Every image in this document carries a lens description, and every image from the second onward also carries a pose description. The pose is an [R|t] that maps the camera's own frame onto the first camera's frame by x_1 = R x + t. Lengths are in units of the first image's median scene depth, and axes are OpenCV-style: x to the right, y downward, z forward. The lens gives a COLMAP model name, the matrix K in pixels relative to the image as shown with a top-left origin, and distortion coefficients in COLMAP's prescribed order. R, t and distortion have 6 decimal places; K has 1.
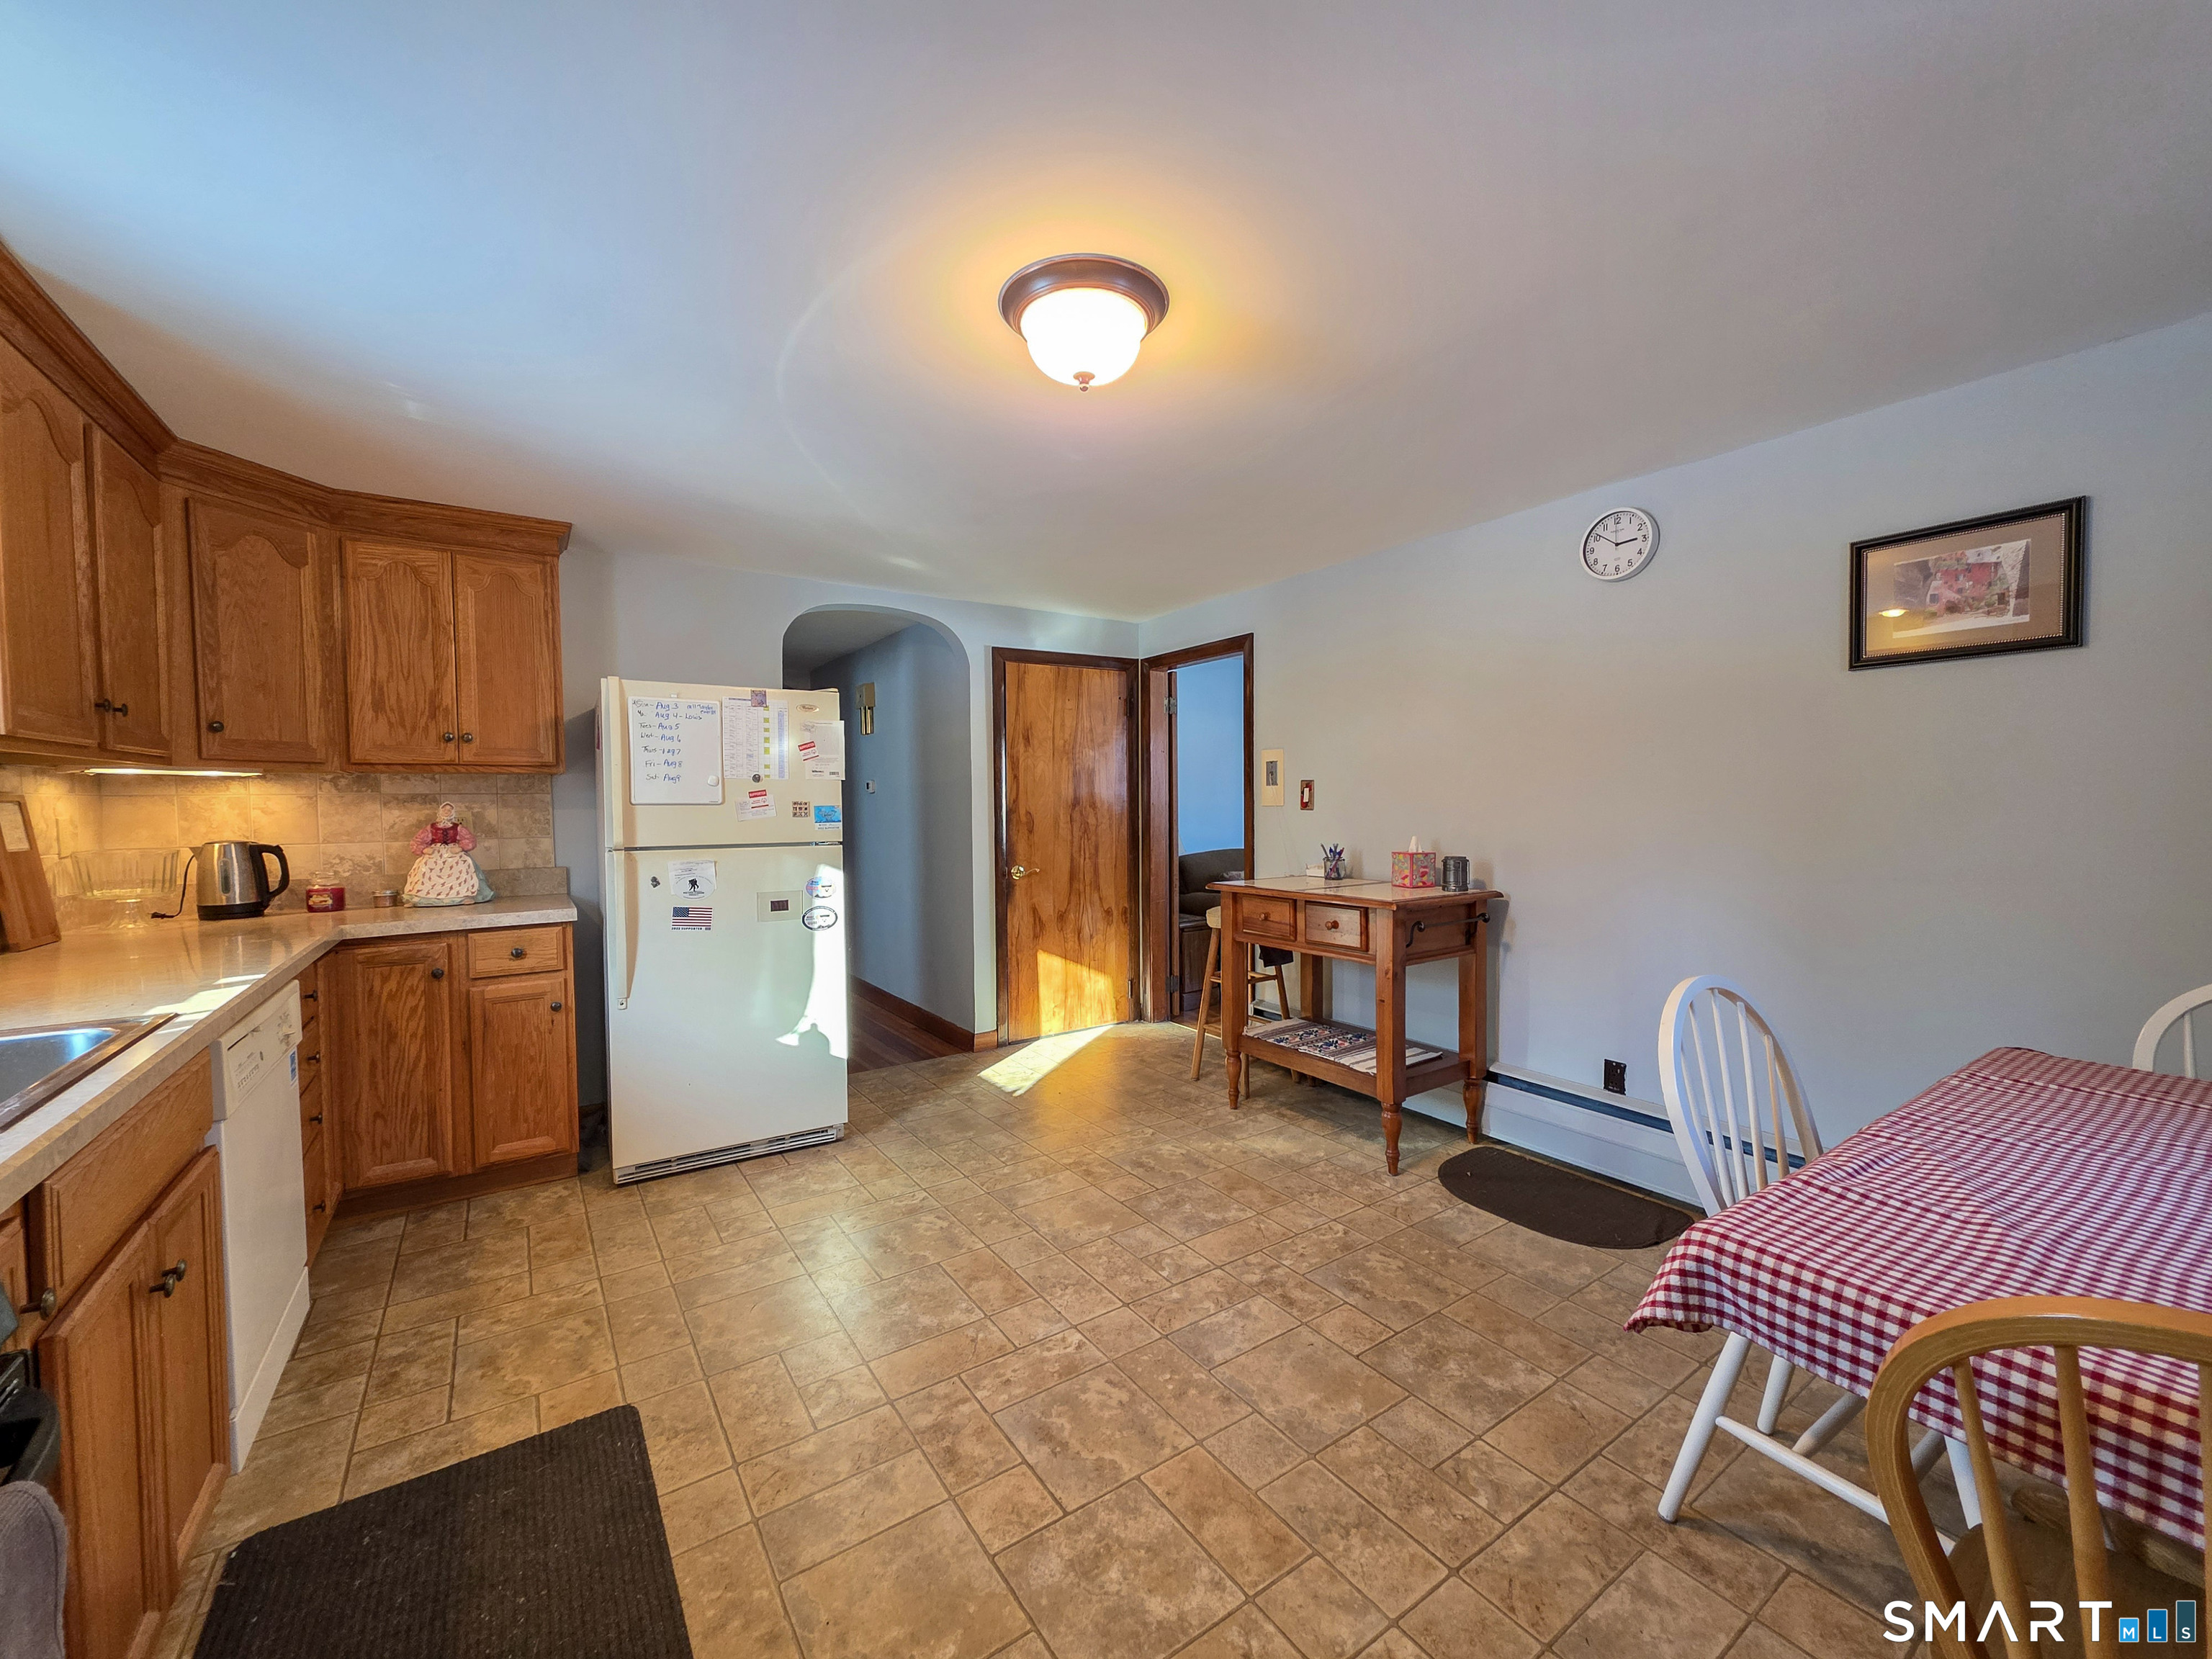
lens RADIAL K [[872.7, 0, 1106.0], [0, 872.7, 829.5], [0, 0, 1]] dist [0.011061, -0.000182]
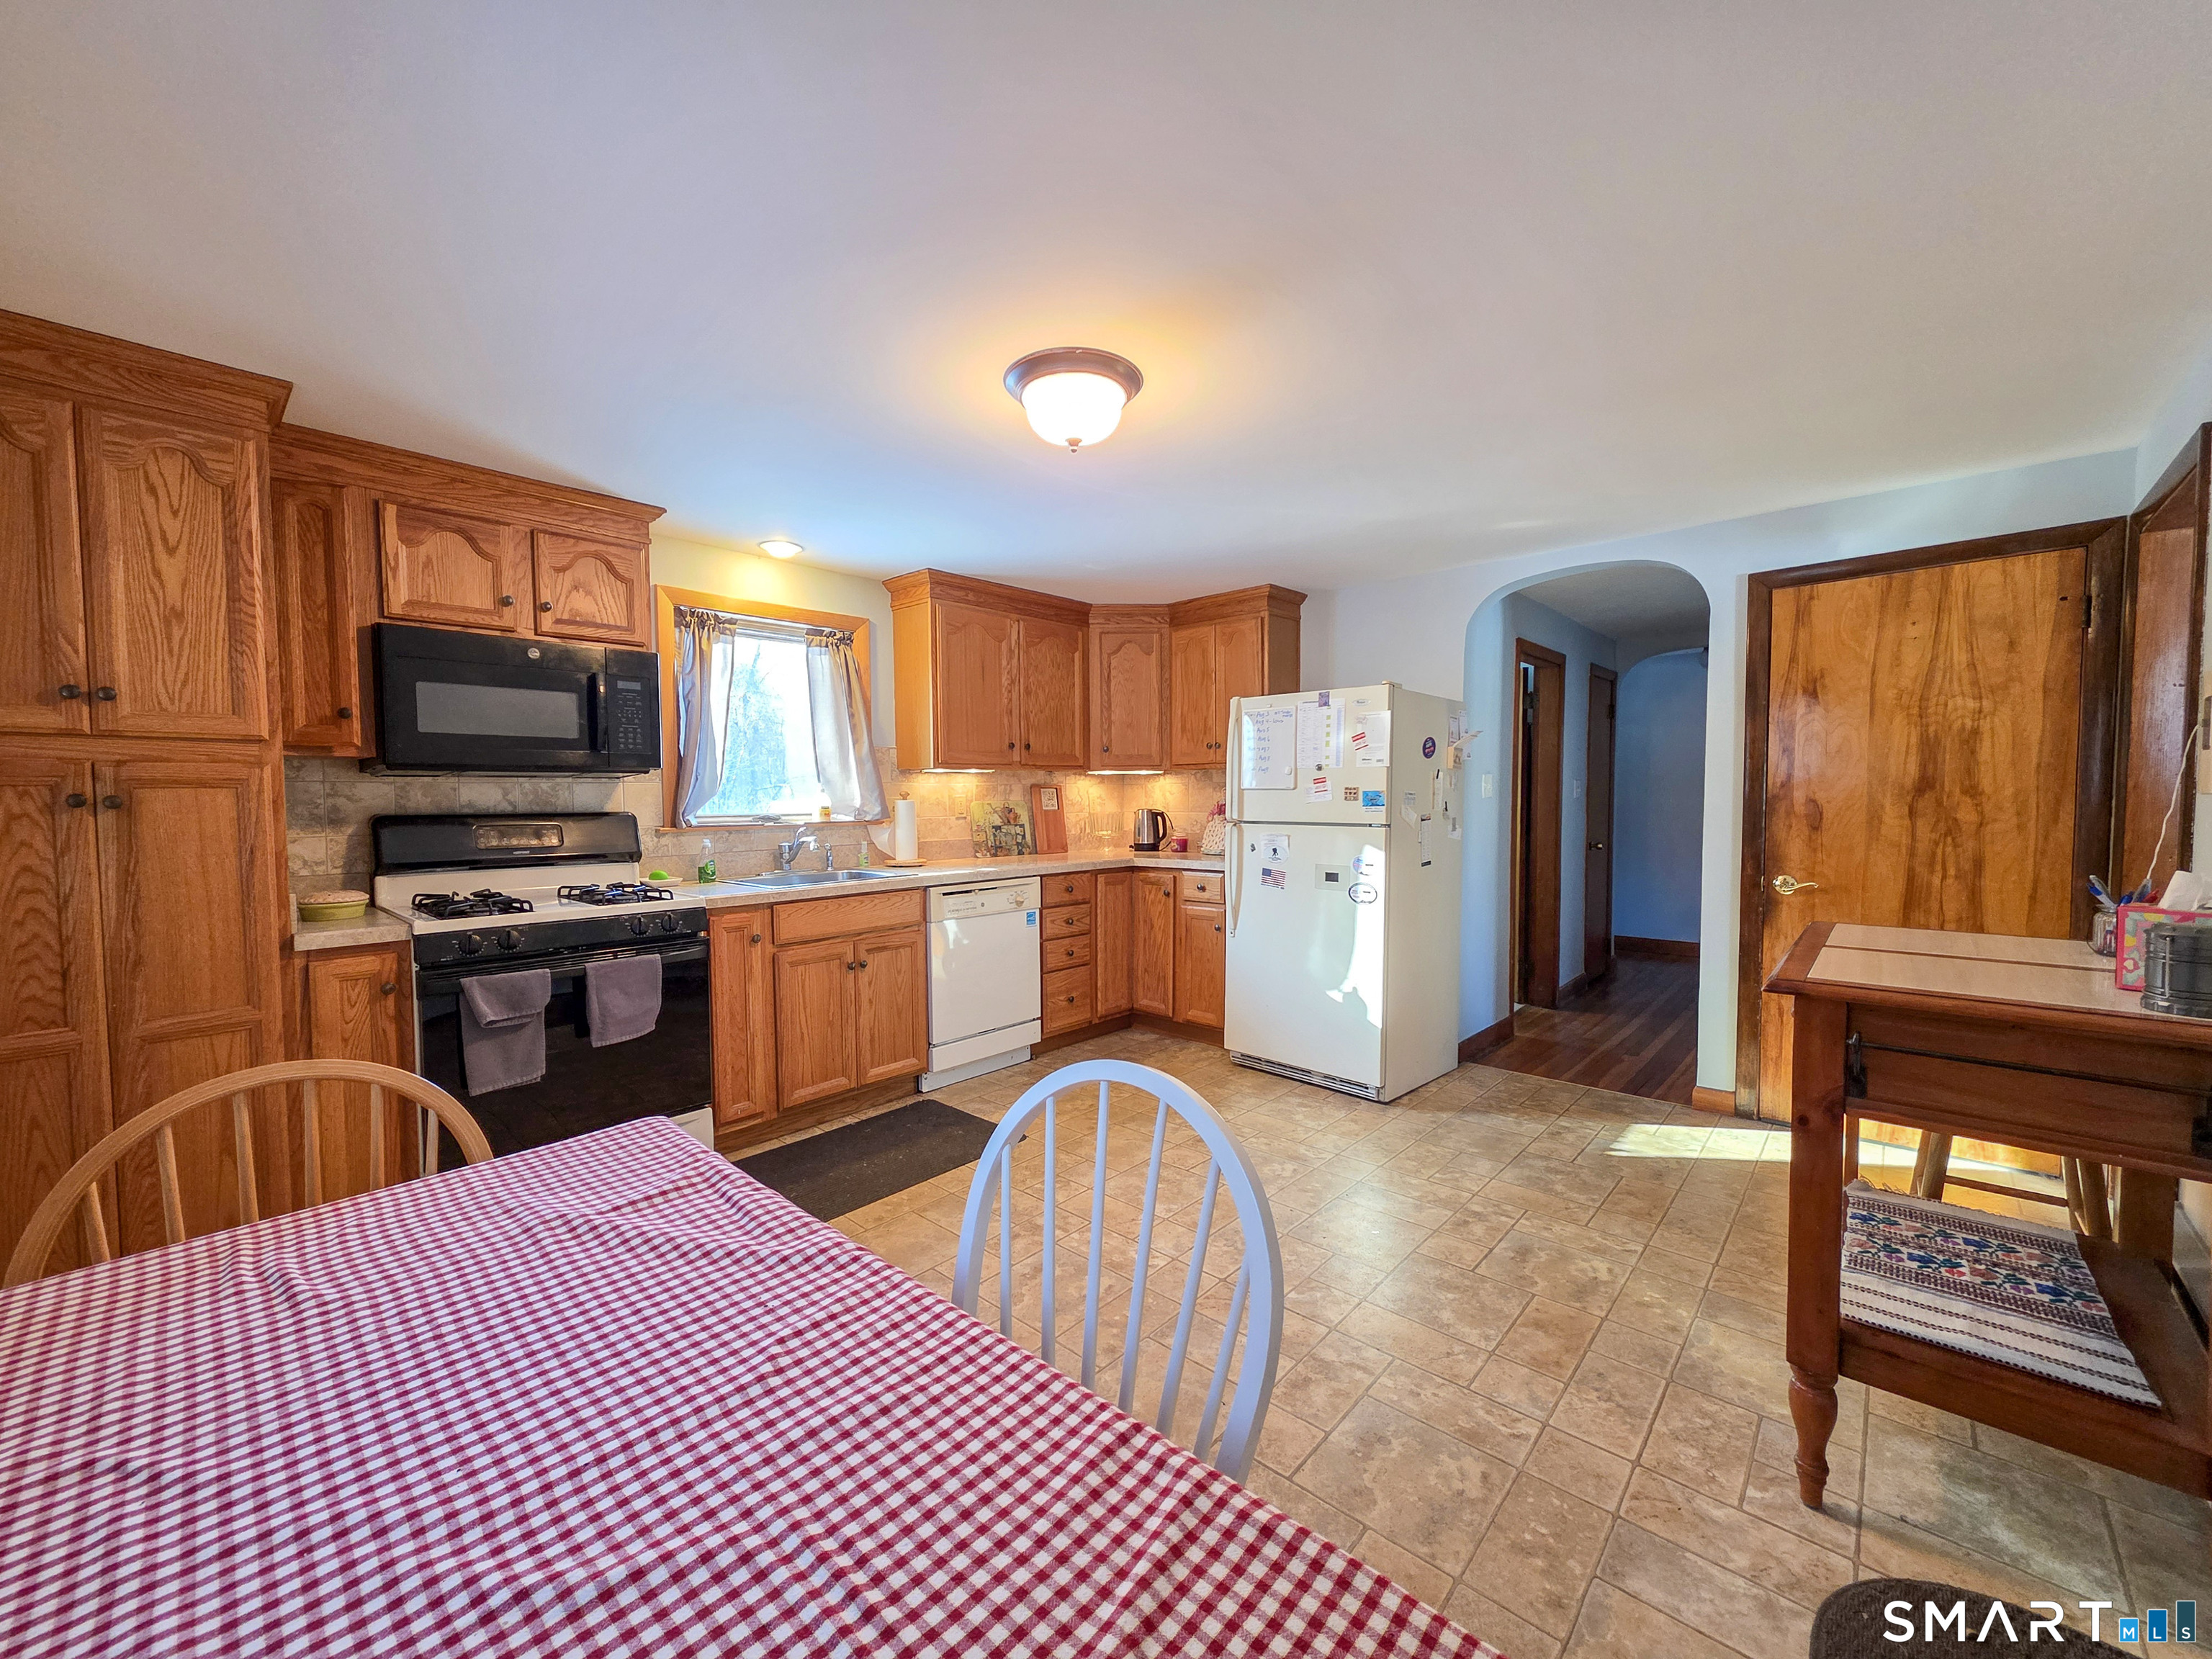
lens RADIAL K [[872.7, 0, 1106.0], [0, 872.7, 829.5], [0, 0, 1]] dist [0.011061, -0.000182]
pose [[0.240307, 0.047281, -0.969545, 0.666892], [-0.027099, 0.998751, 0.041989, -0.016299], [0.970319, 0.016183, 0.241288, 0.425720]]
